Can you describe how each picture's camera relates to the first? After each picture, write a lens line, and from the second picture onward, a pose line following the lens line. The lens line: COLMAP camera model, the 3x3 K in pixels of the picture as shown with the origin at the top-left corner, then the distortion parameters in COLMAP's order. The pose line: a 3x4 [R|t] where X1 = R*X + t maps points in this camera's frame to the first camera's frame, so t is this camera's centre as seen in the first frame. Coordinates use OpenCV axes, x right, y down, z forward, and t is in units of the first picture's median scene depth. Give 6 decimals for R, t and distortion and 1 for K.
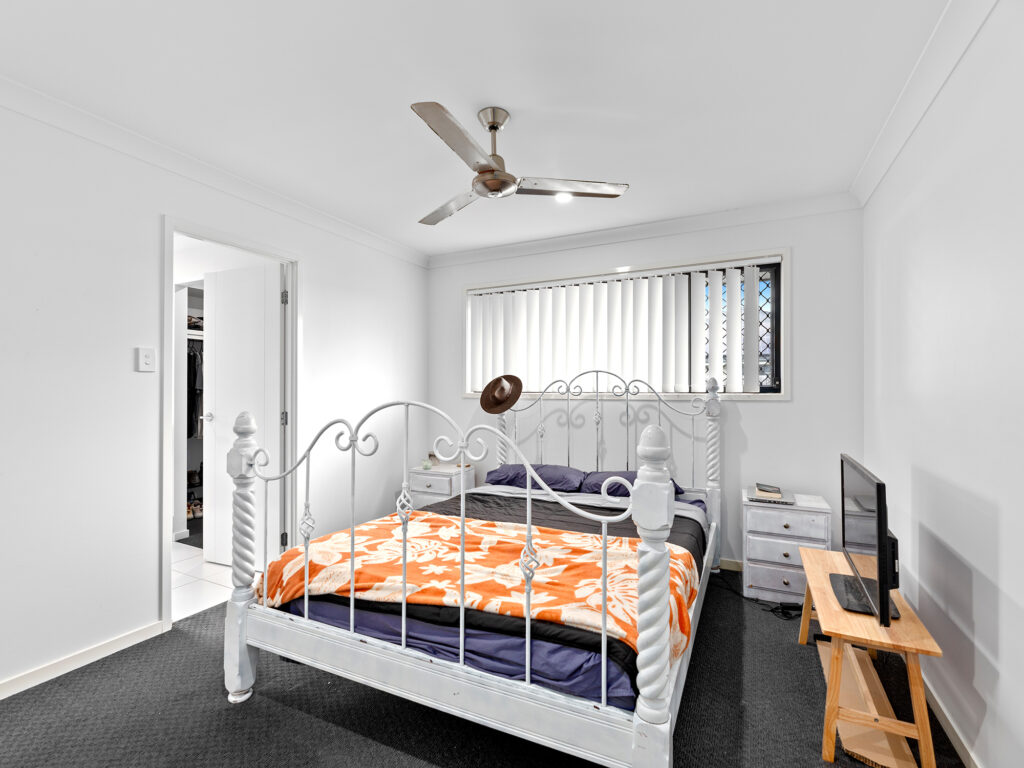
lens RADIAL K [[485.6, 0, 512.0], [0, 485.6, 384.0], [0, 0, 1]] dist [-0.000859, 0.000202]
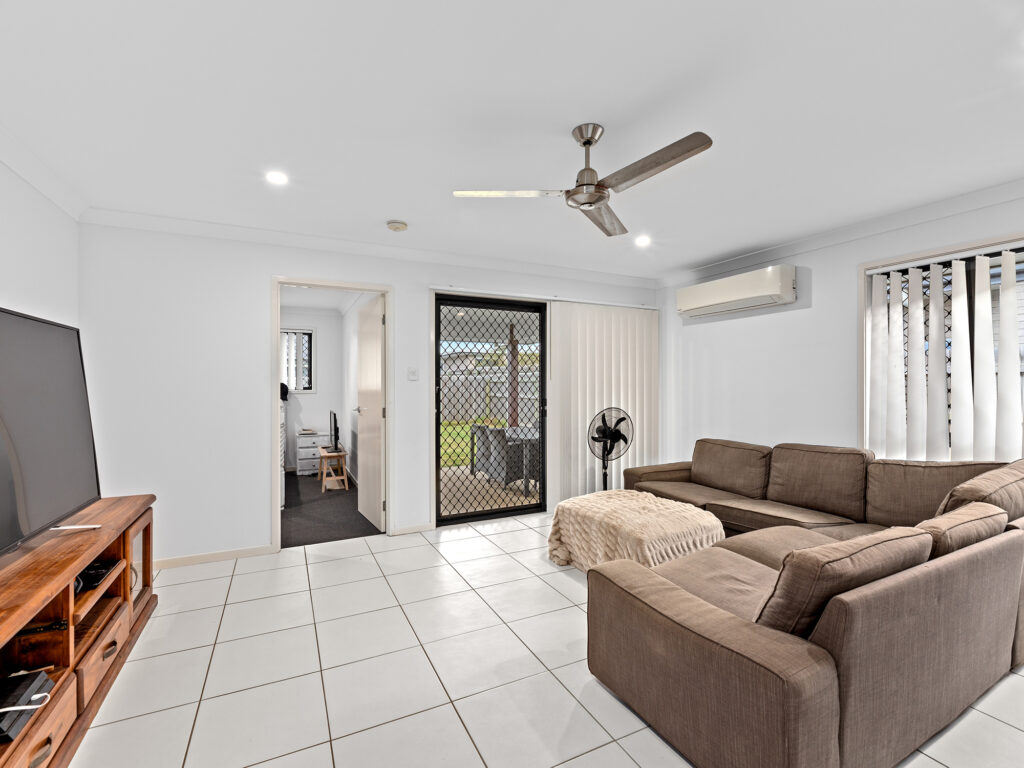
lens RADIAL K [[462.1, 0, 512.0], [0, 462.1, 384.0], [0, 0, 1]] dist [-0.000894, -0.014926]
pose [[0.618434, -0.004780, 0.785822, -0.646302], [-0.004870, 0.999939, 0.009915, -0.040231], [-0.785822, -0.009959, 0.618373, -1.222766]]
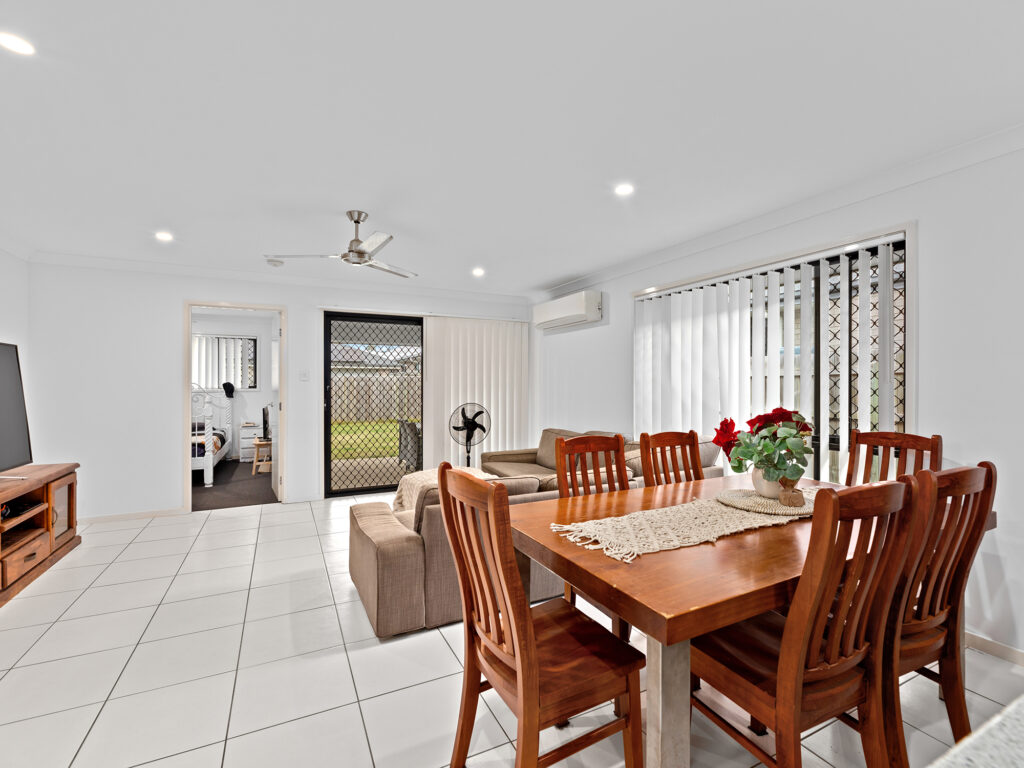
lens RADIAL K [[457.5, 0, 512.0], [0, 457.5, 384.0], [0, 0, 1]] dist [-0.017743, 0.000309]
pose [[0.609373, -0.003904, 0.792874, -0.625473], [-0.007785, 0.999910, 0.010907, -0.048338], [-0.792846, -0.012819, 0.609287, -1.793514]]
